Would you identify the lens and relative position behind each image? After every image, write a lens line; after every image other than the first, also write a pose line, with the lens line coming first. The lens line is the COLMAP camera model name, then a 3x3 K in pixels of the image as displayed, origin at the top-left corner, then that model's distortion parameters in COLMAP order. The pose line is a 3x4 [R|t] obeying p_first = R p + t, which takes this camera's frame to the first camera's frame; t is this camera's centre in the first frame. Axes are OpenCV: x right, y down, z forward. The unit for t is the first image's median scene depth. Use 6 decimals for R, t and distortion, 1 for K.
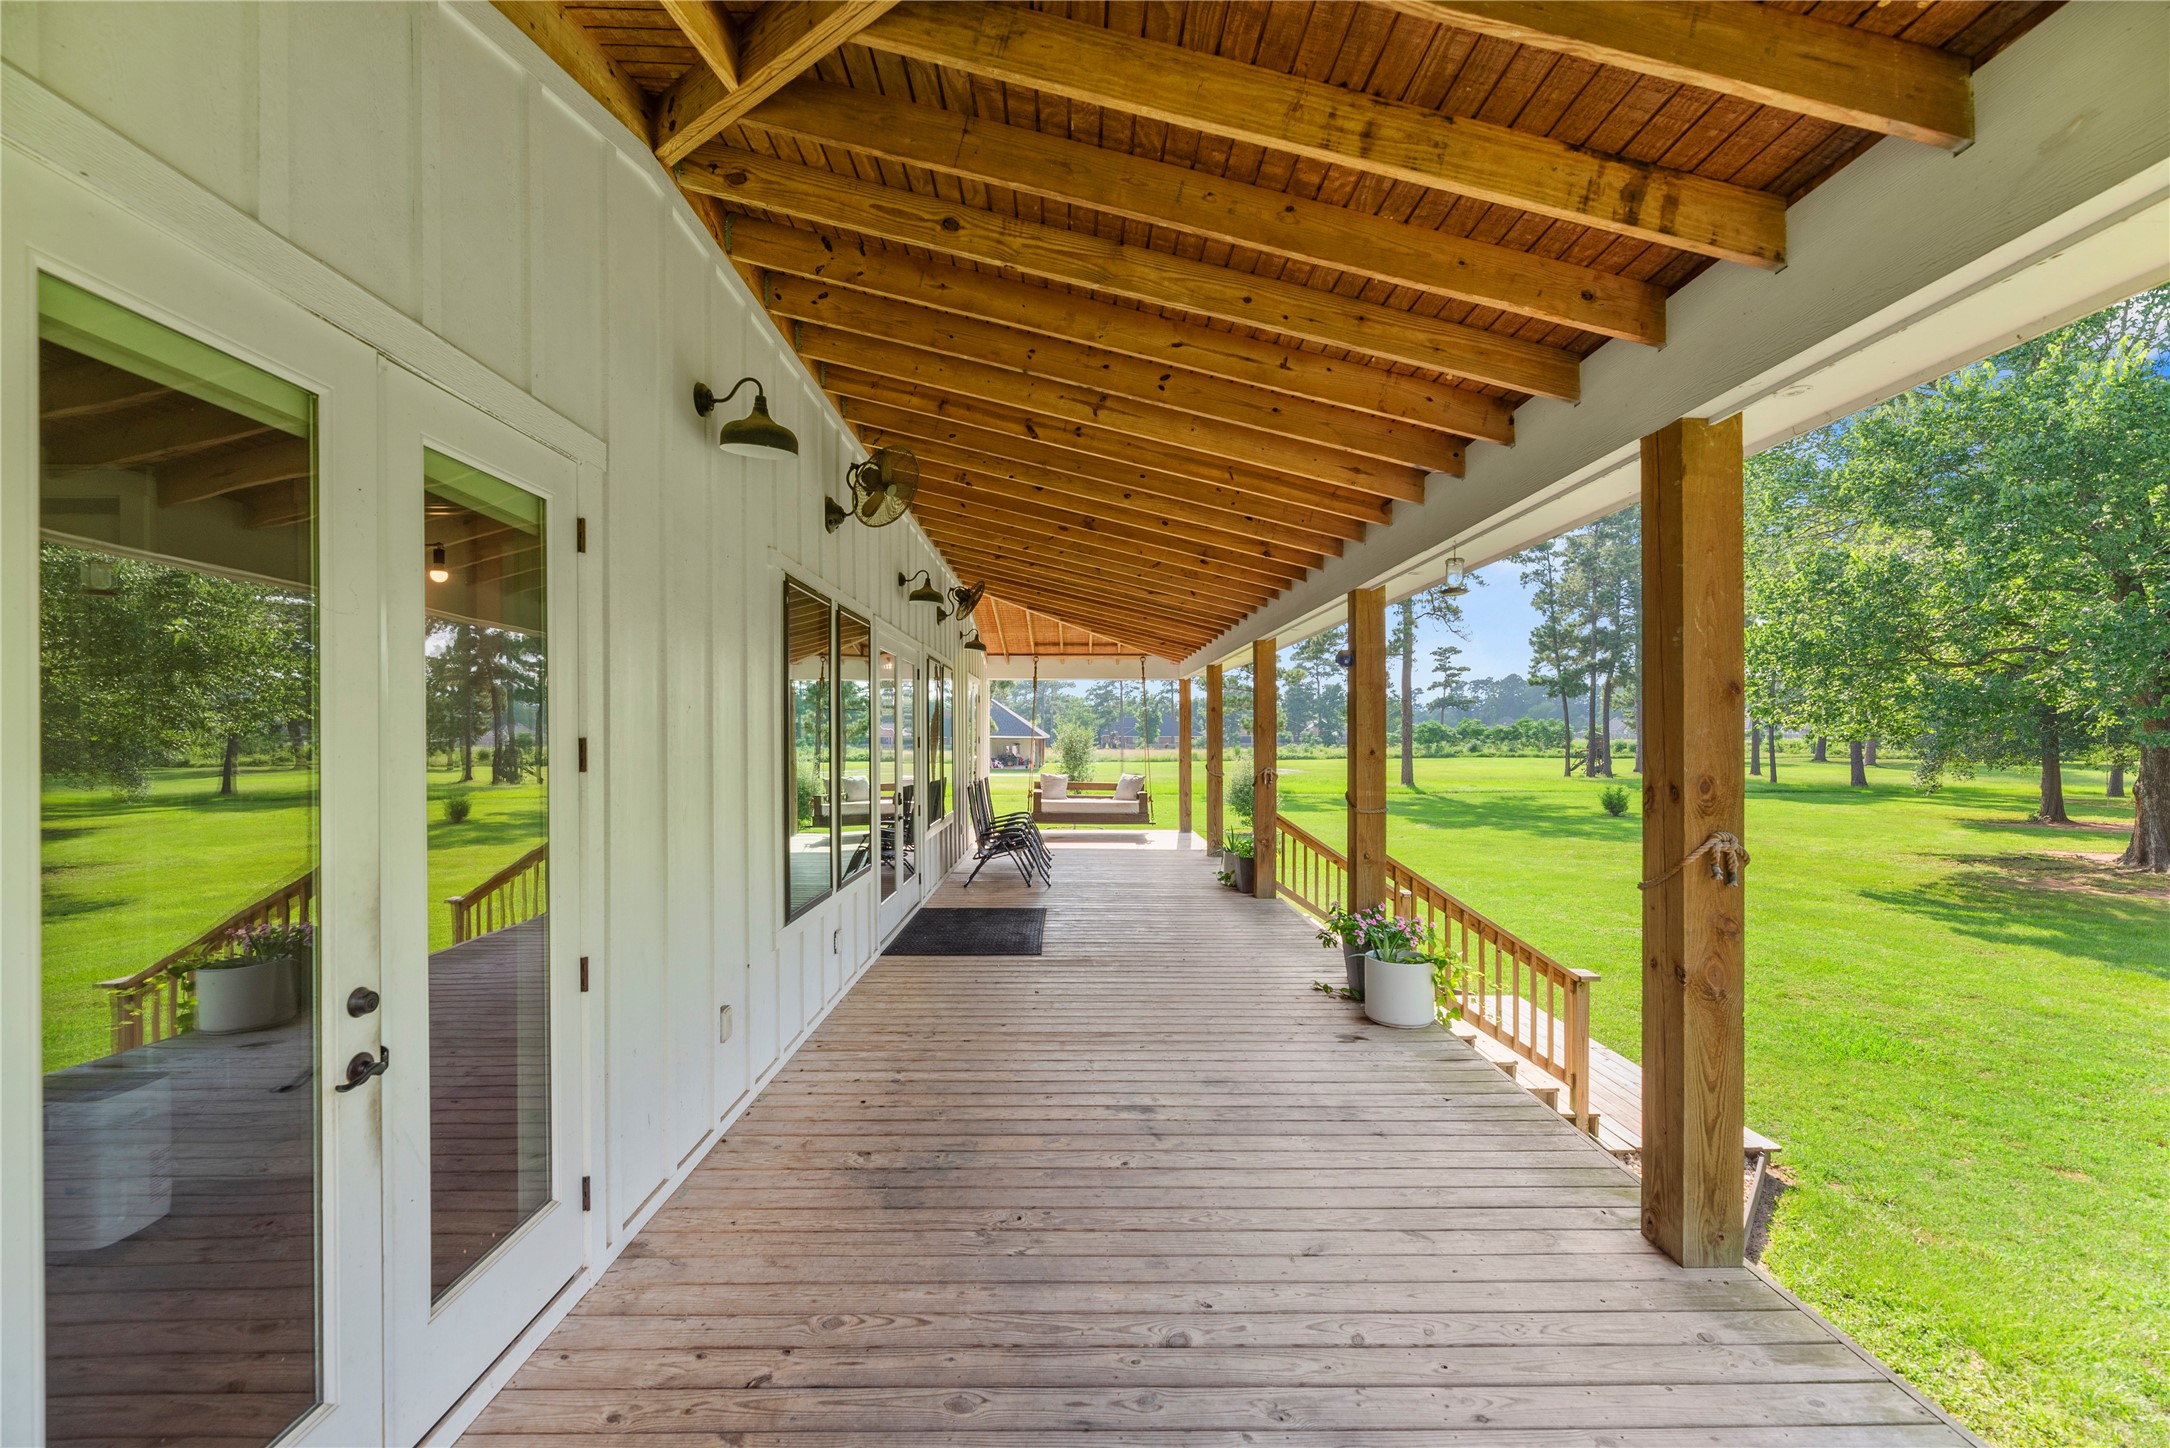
lens RADIAL K [[900.9, 0, 1085.8], [0, 900.9, 738.5], [0, 0, 1]] dist [-0.003342, -0.001538]
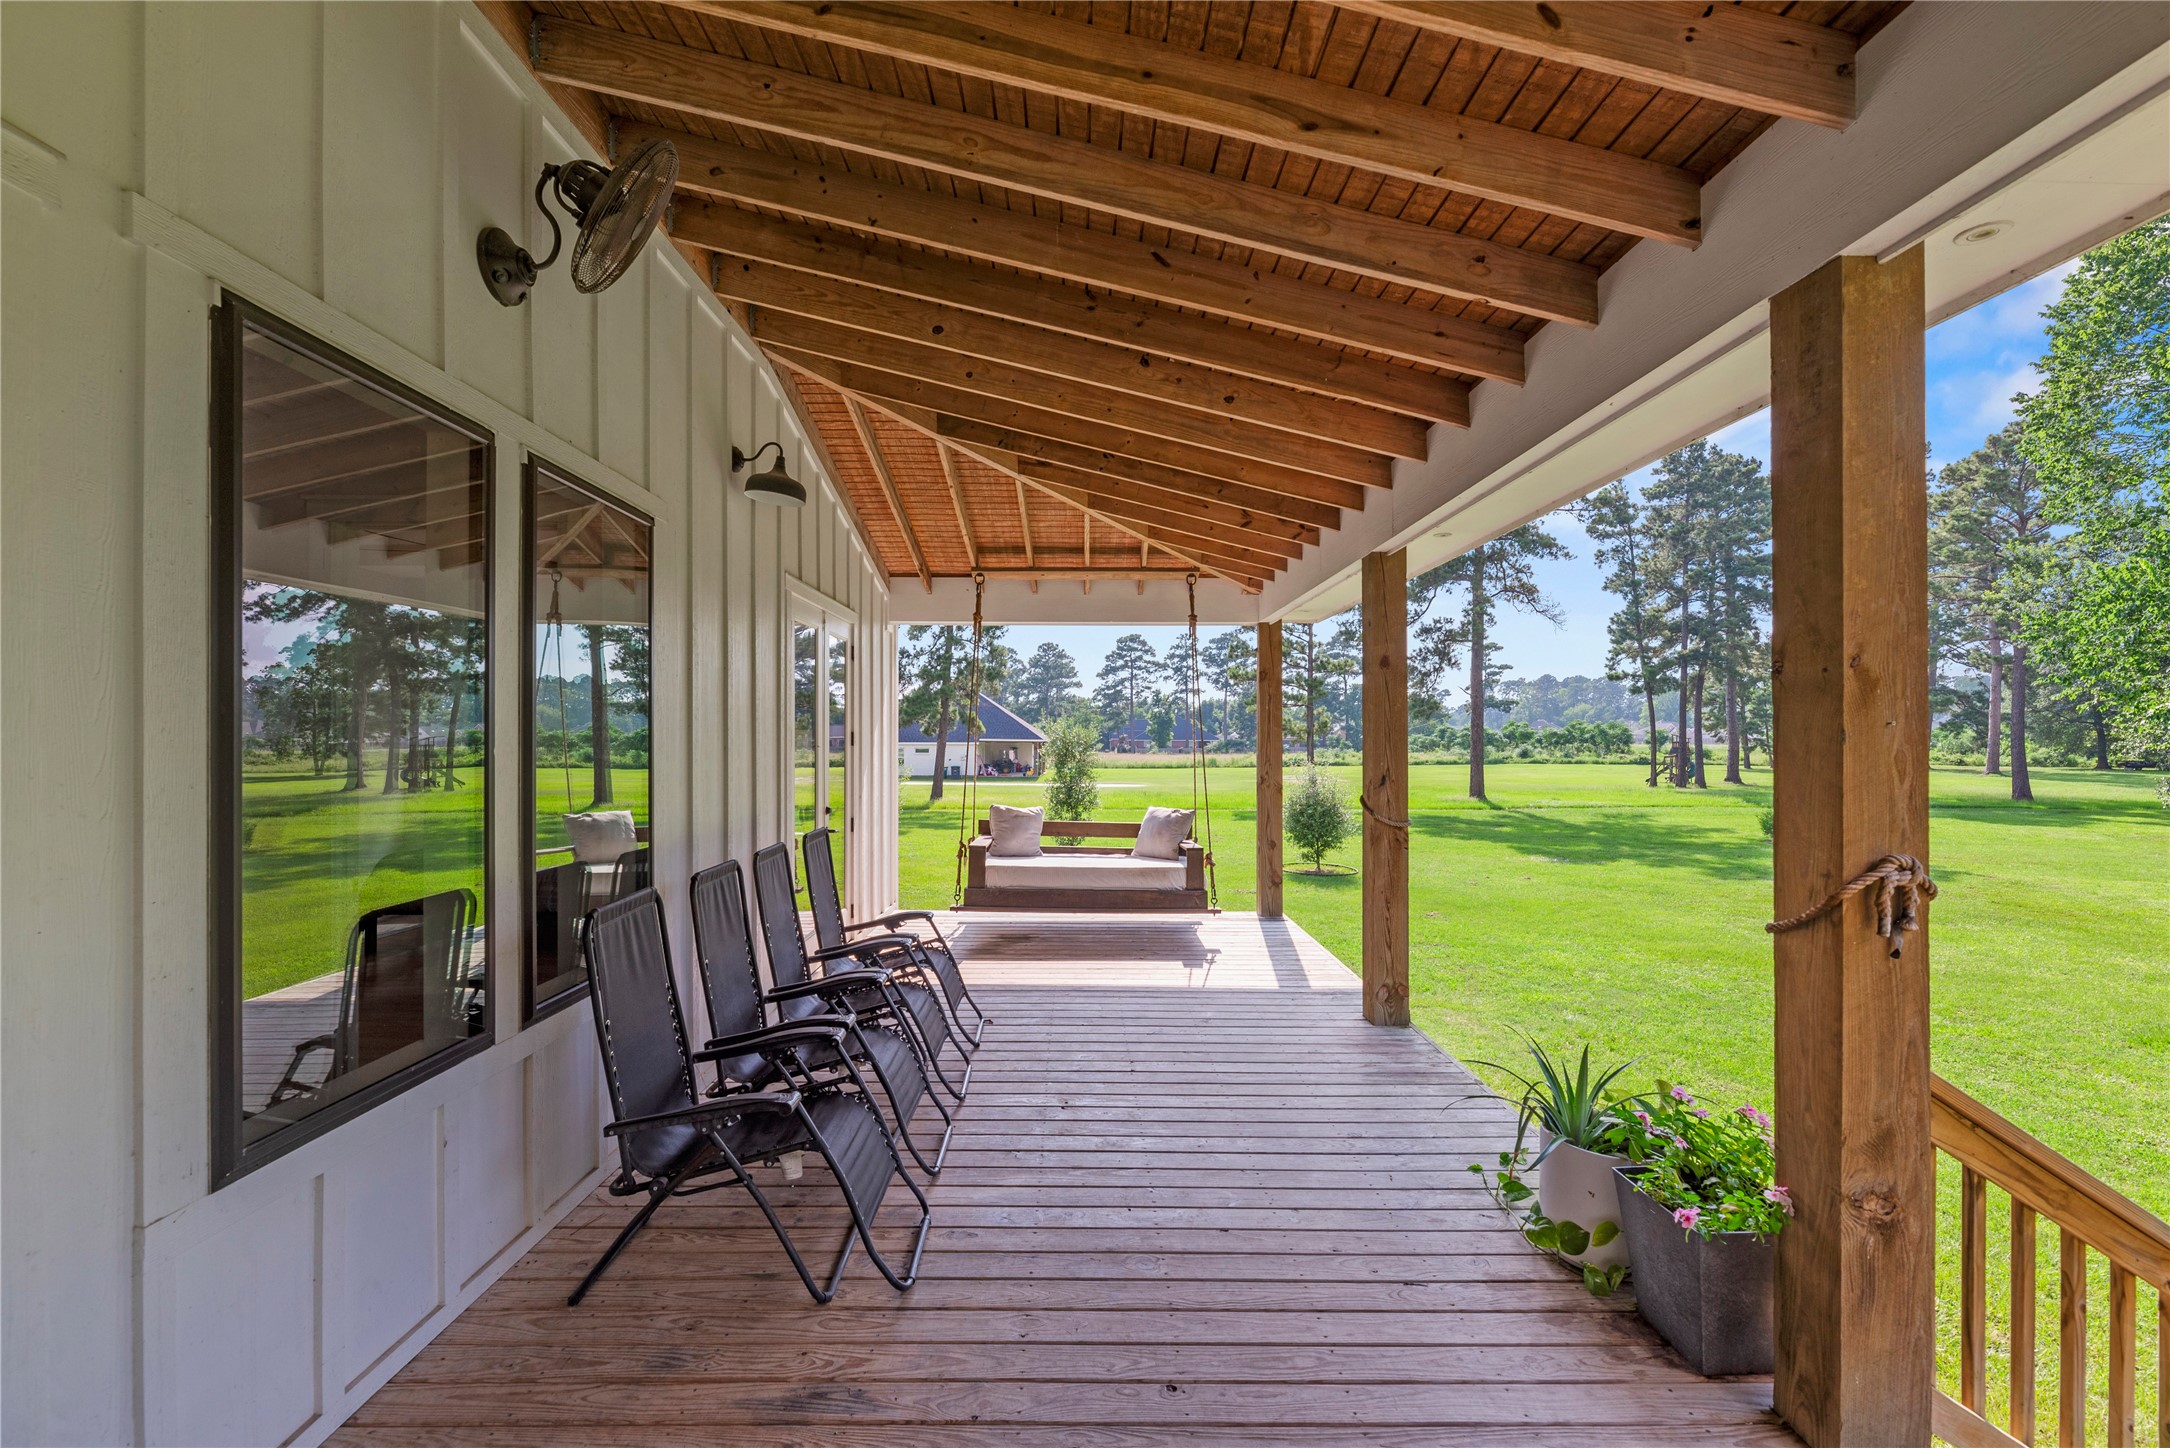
lens RADIAL K [[930.5, 0, 1079.8], [0, 930.5, 732.1], [0, 0, 1]] dist [-0.004979, -0.000345]
pose [[0.999887, 0.000829, -0.014986, 0.001970], [-0.000999, 0.999935, -0.011363, 0.000820], [0.014976, 0.011377, 0.999823, 0.108294]]
